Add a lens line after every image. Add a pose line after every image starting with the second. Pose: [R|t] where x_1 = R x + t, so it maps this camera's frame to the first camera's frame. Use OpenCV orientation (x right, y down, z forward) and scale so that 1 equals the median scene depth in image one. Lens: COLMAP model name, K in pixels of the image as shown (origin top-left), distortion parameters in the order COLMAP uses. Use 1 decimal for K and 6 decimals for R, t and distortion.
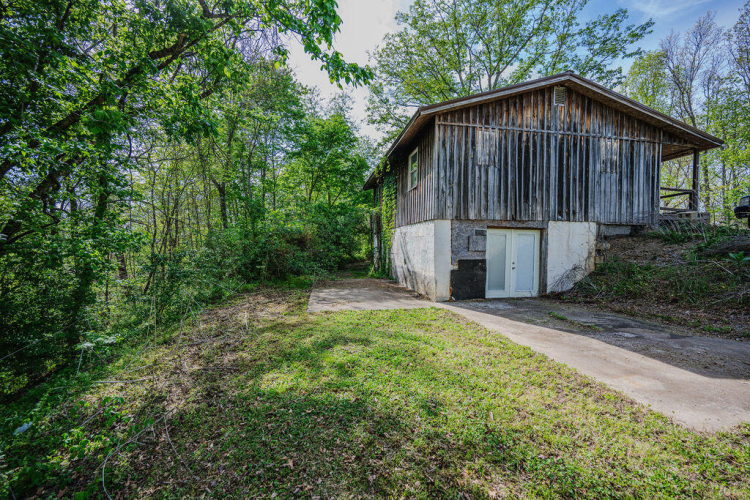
lens RADIAL K [[296.3, 0, 375.5], [0, 296.3, 251.2], [0, 0, 1]] dist [-0.002765, -0.000100]
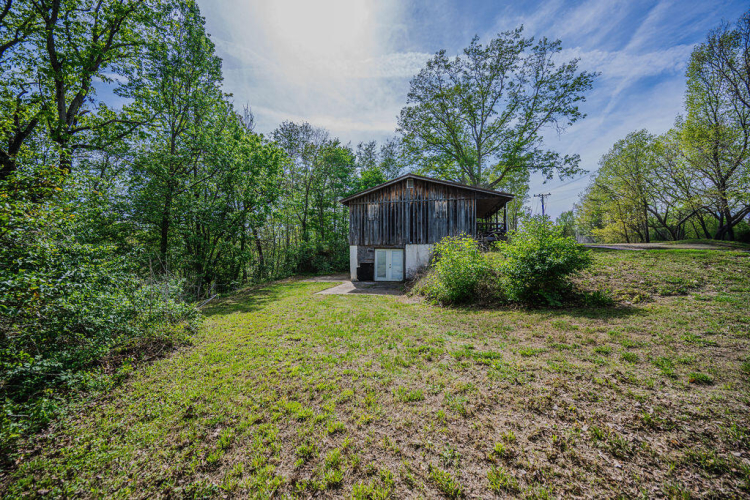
lens RADIAL K [[296.3, 0, 375.5], [0, 296.3, 251.9], [0, 0, 1]] dist [-0.002765, -0.000100]
pose [[0.931559, -0.014179, -0.363314, 1.138185], [0.007147, 0.999760, -0.020693, -0.008757], [0.363520, 0.016681, 0.931437, -0.996213]]
